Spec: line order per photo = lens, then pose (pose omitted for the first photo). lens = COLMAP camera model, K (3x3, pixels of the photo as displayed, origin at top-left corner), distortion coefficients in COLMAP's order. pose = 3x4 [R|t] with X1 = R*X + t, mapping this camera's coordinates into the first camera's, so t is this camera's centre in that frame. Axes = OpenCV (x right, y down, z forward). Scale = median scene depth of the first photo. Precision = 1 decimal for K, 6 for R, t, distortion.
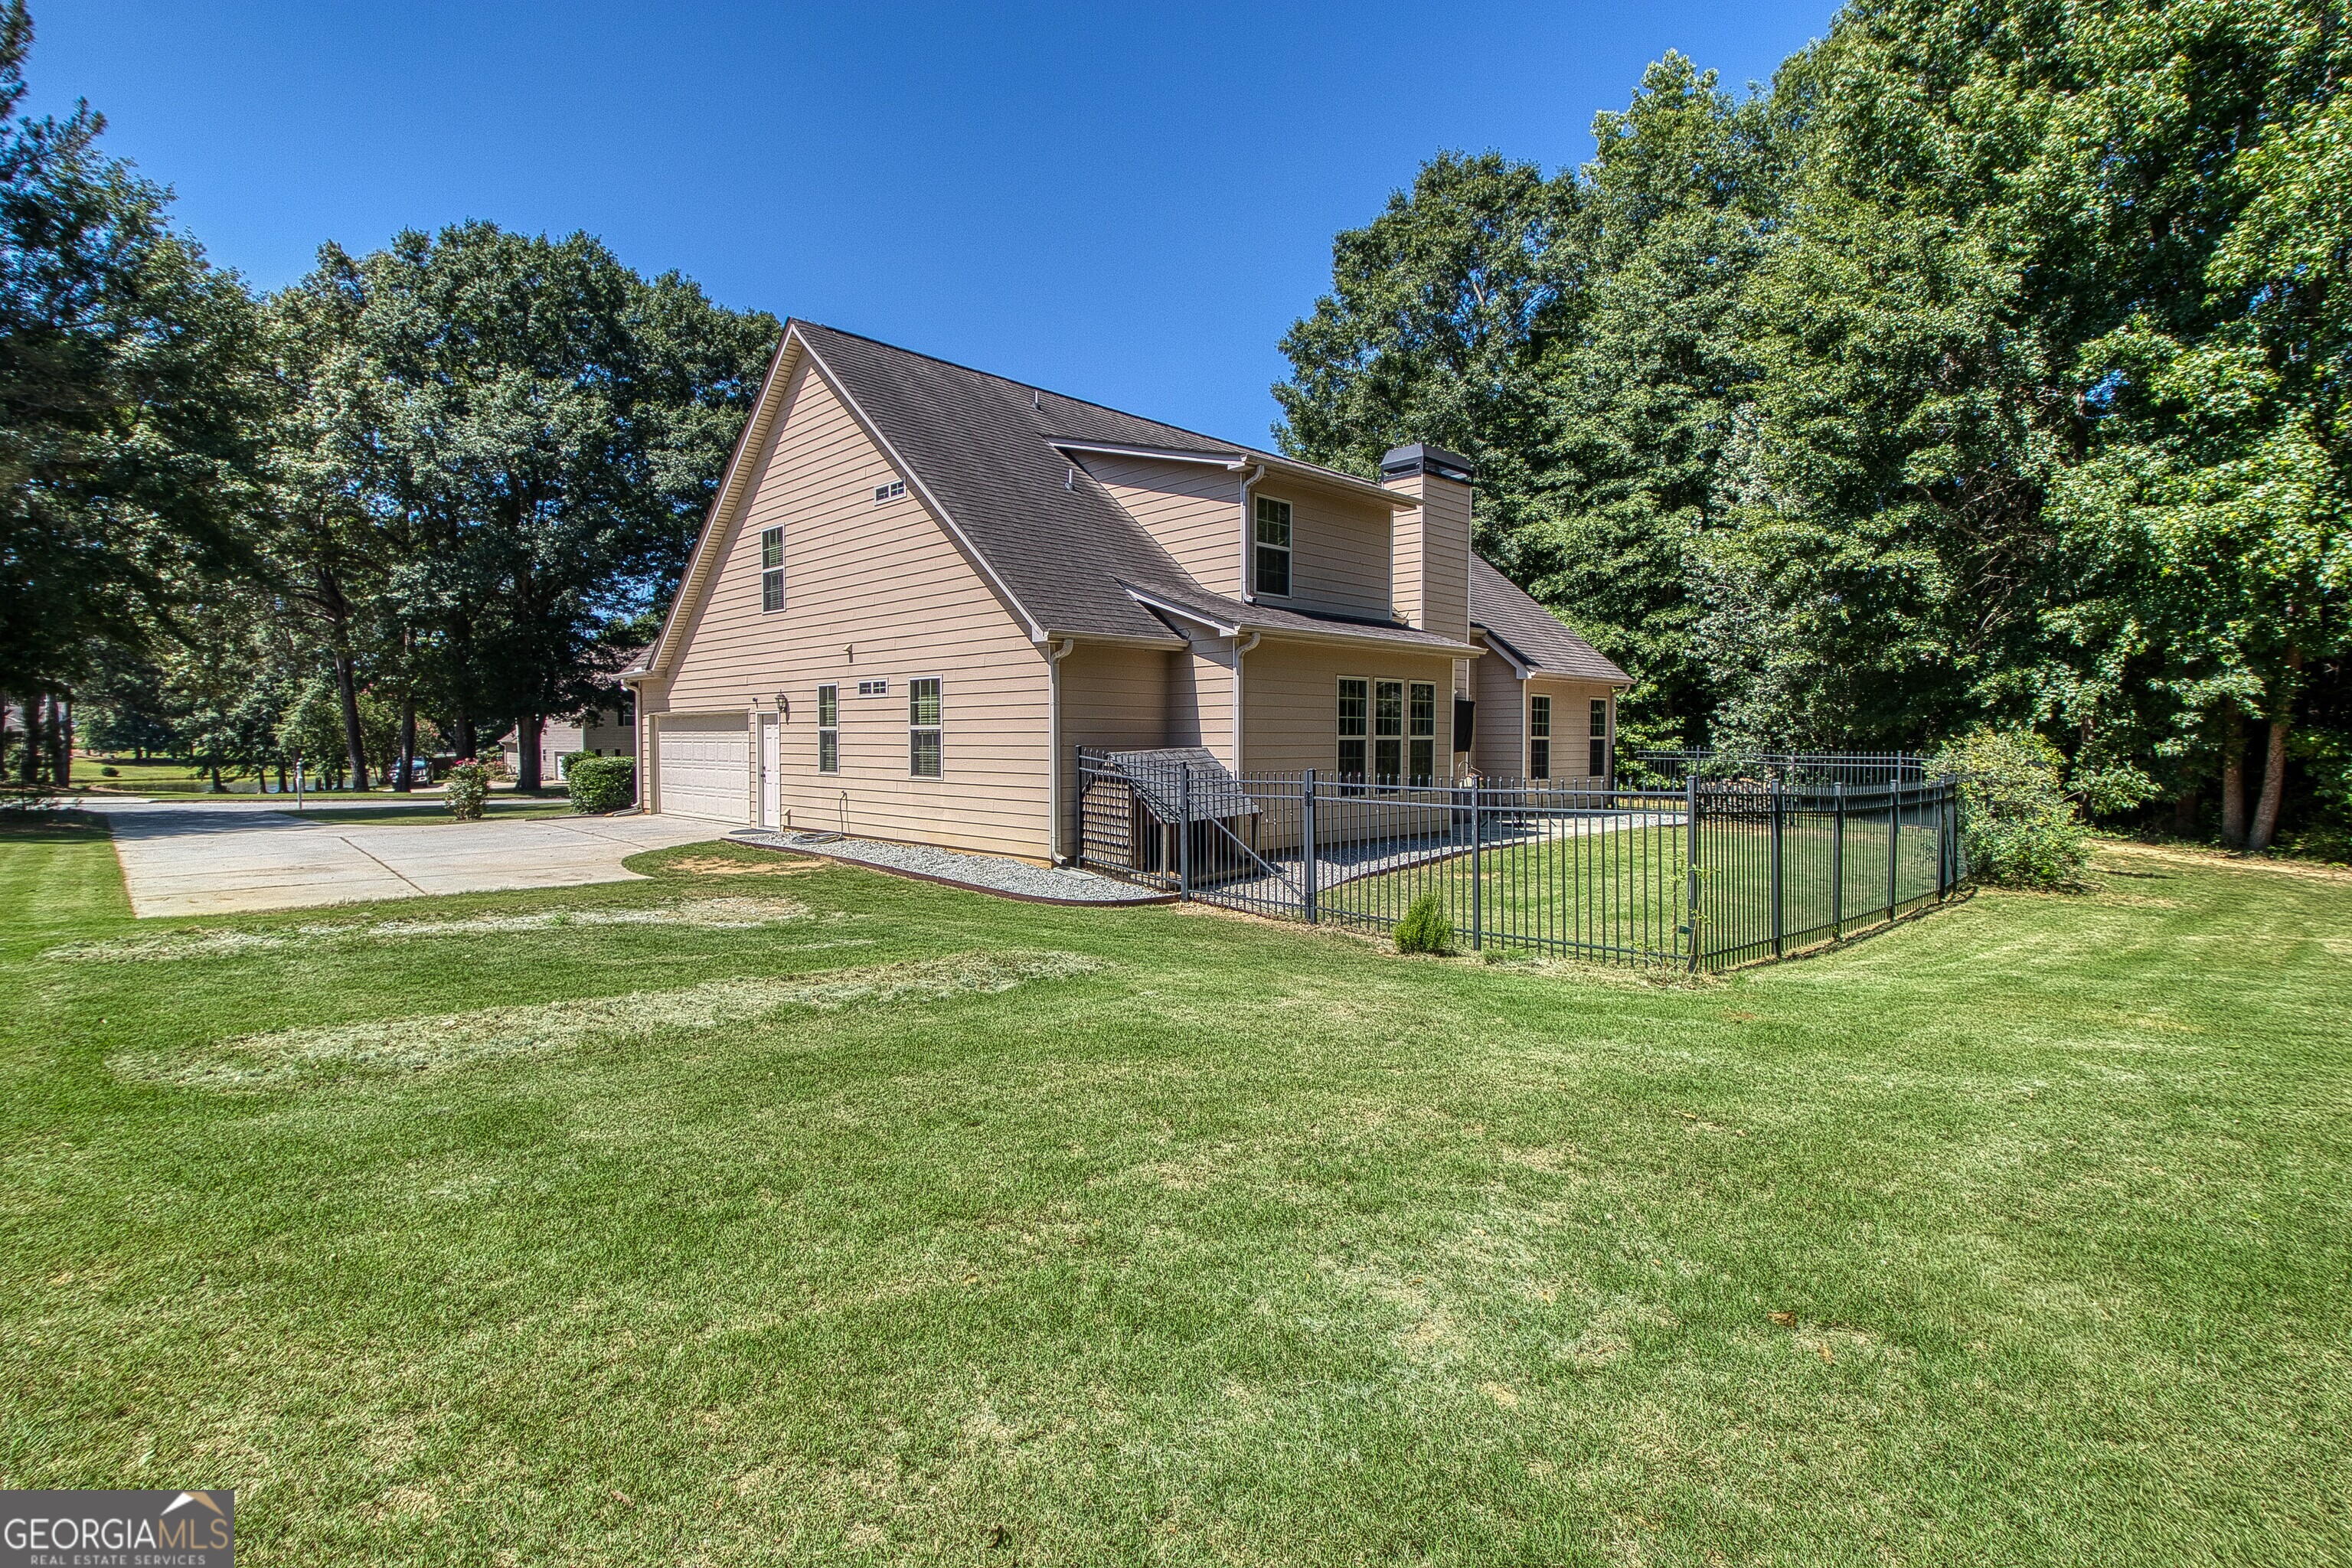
lens RADIAL K [[1091.0, 0, 1158.8], [0, 1091.0, 758.2], [0, 0, 1]] dist [0.012025, -0.017874]
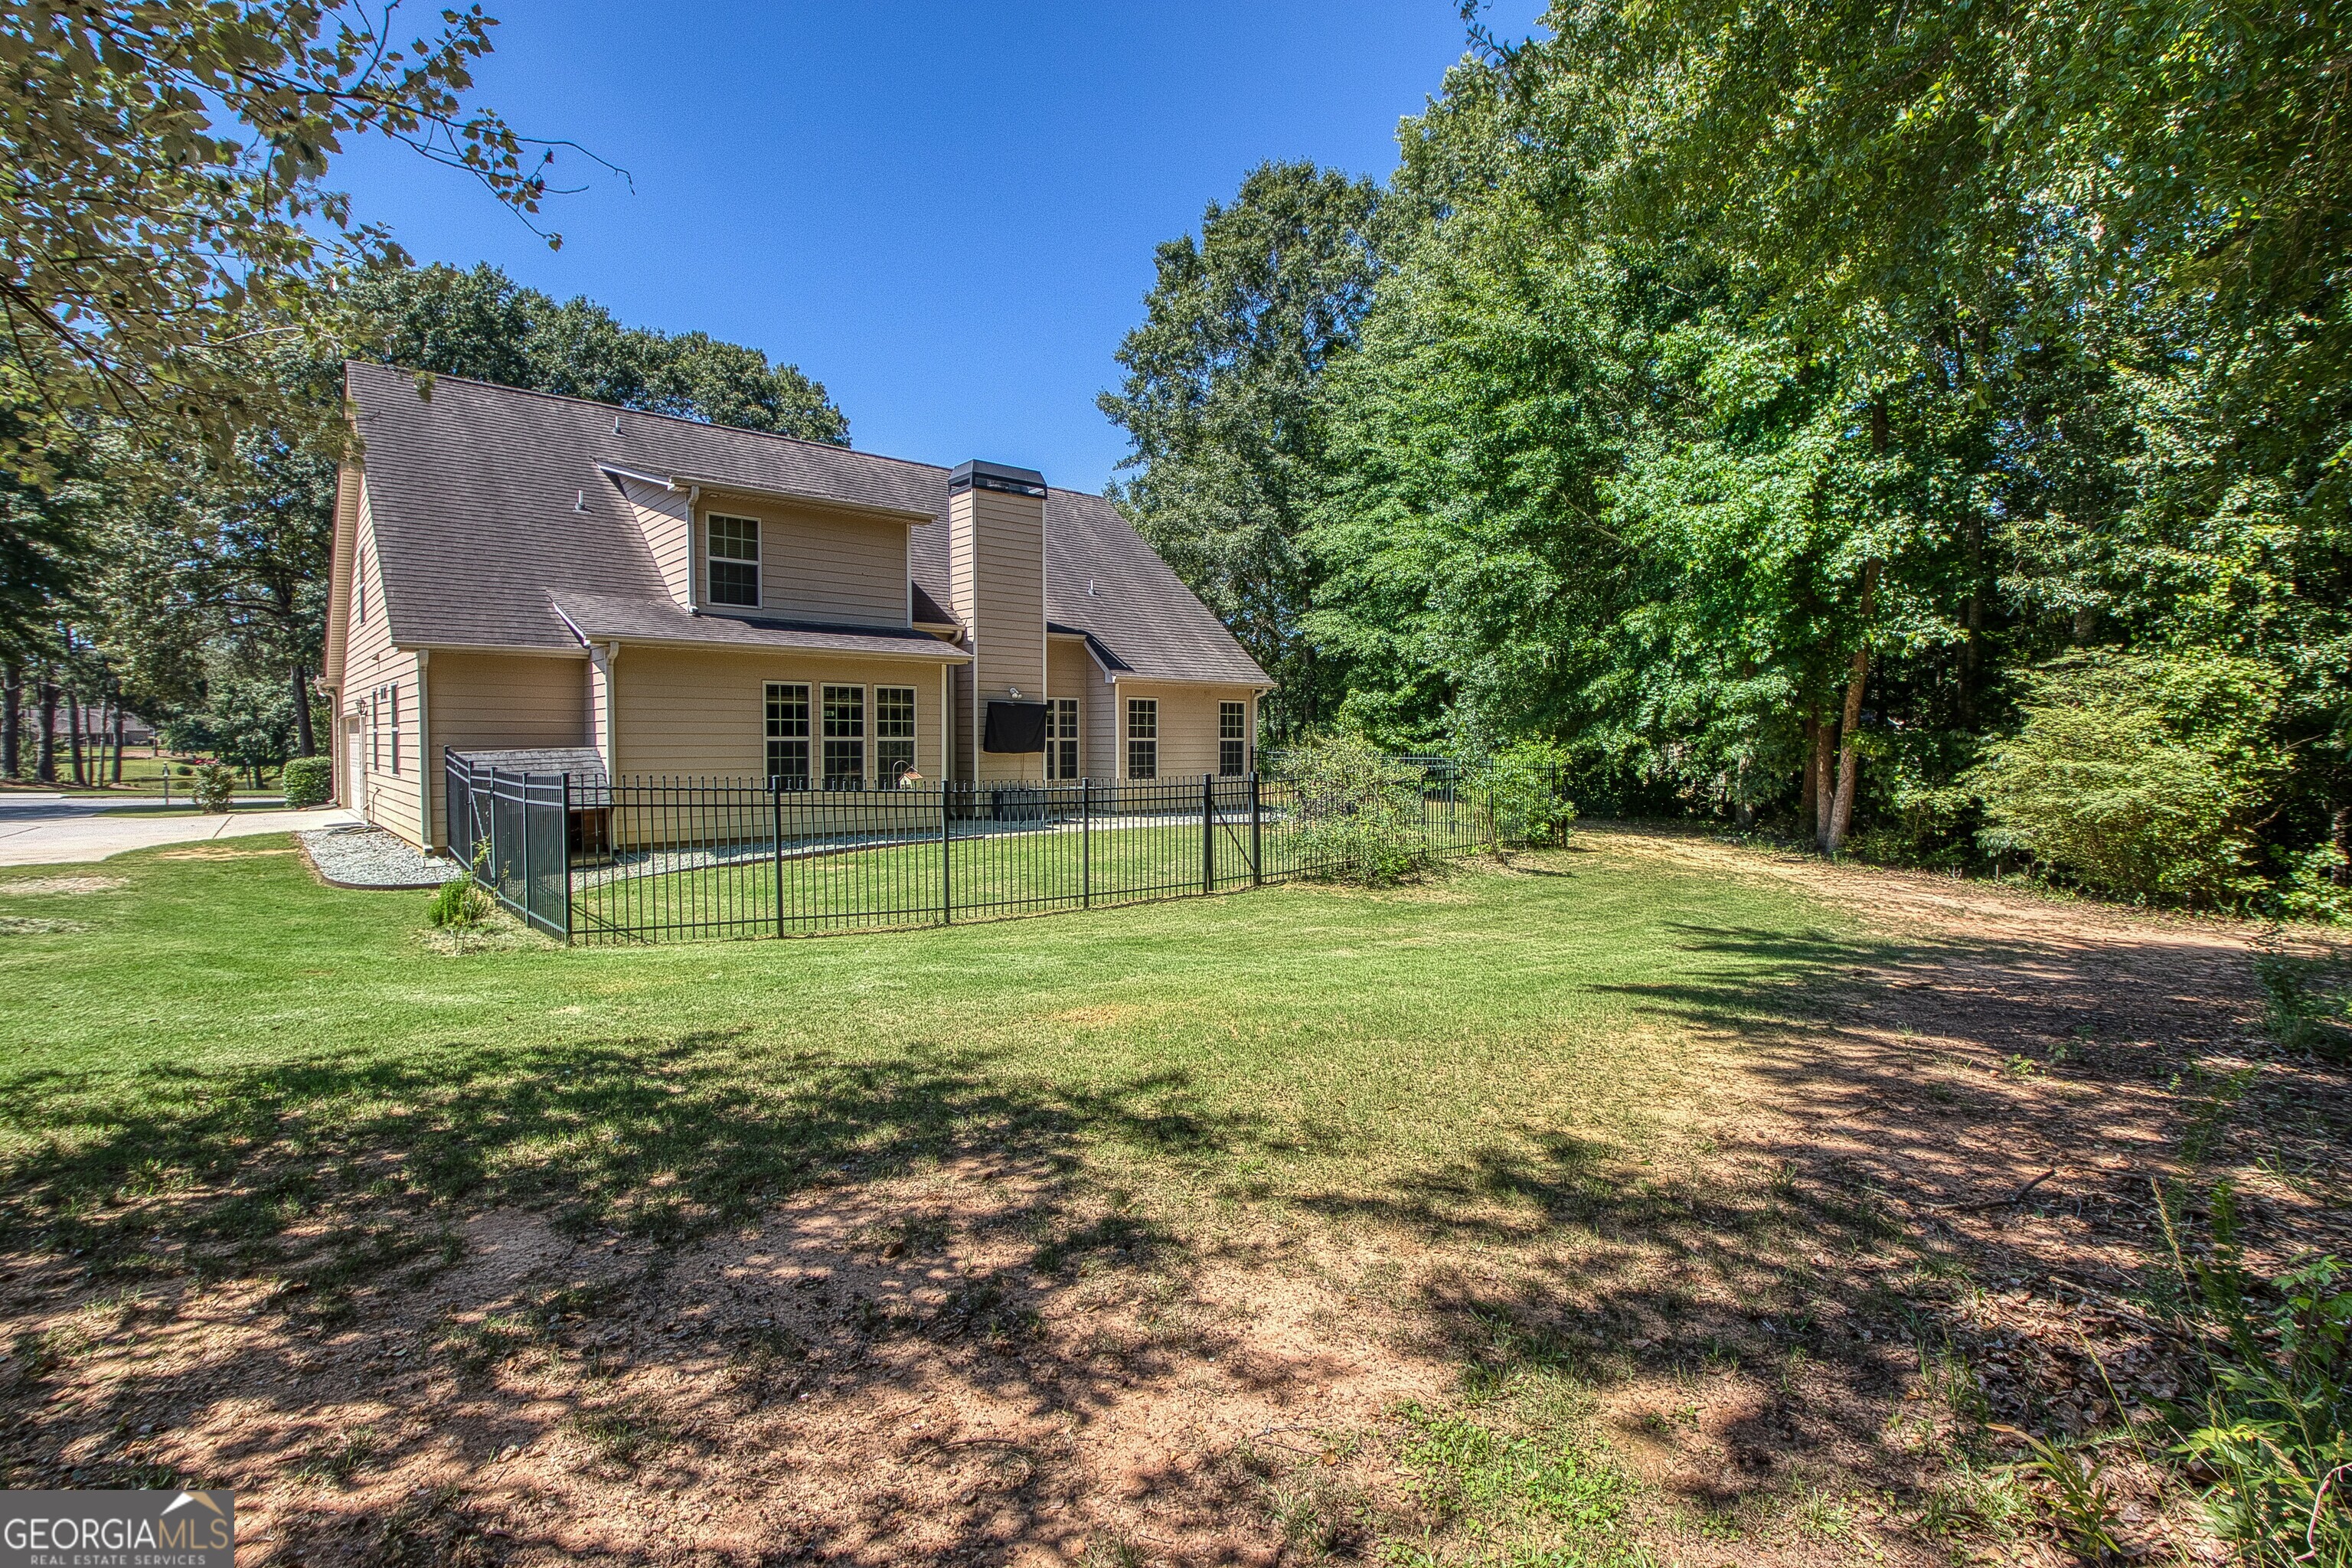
lens RADIAL K [[1081.8, 0, 1165.9], [0, 1081.8, 777.6], [0, 0, 1]] dist [0.003537, -0.018739]
pose [[0.998061, 0.002853, -0.062172, 0.435111], [-0.001848, 0.999867, 0.016209, 0.001034], [0.062210, -0.016063, 0.997934, -0.027310]]
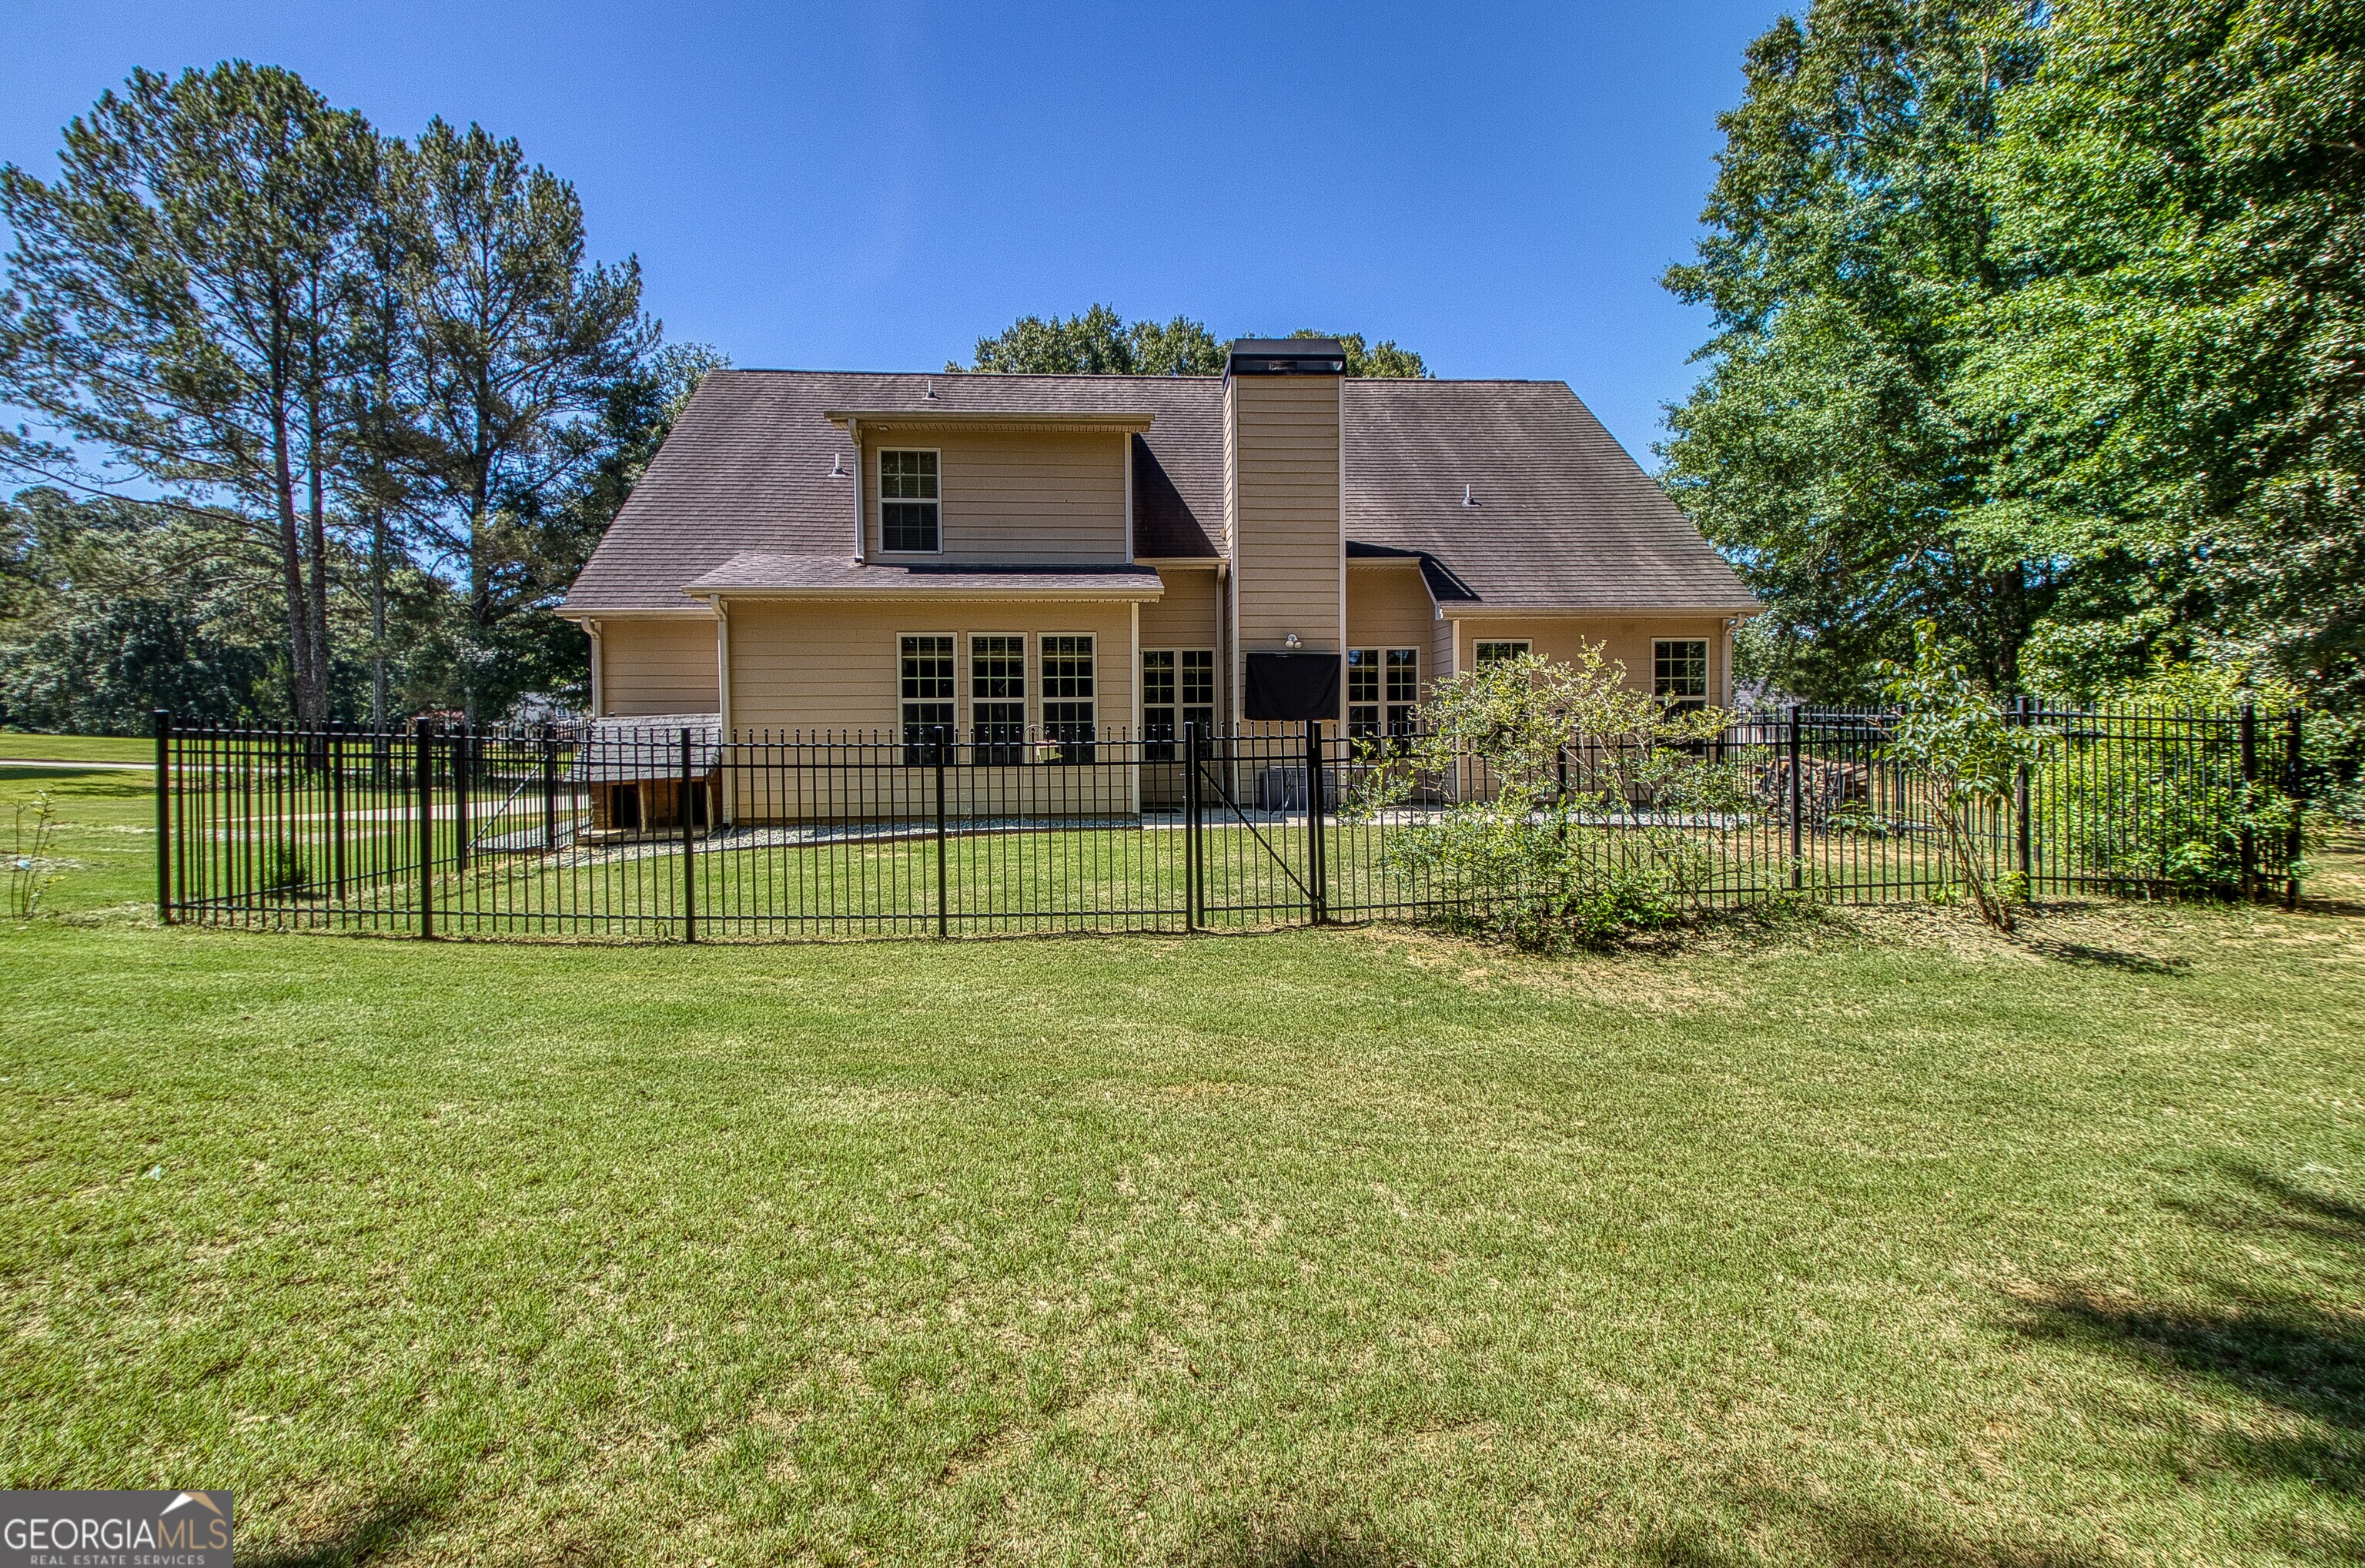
lens RADIAL K [[1097.0, 0, 1165.2], [0, 1097.0, 758.1], [0, 0, 1]] dist [0.012025, -0.017874]
pose [[0.761996, -0.001095, -0.647581, 0.645467], [-0.000221, 0.999998, -0.001951, 0.021040], [0.647582, 0.001630, 0.761994, 0.310488]]
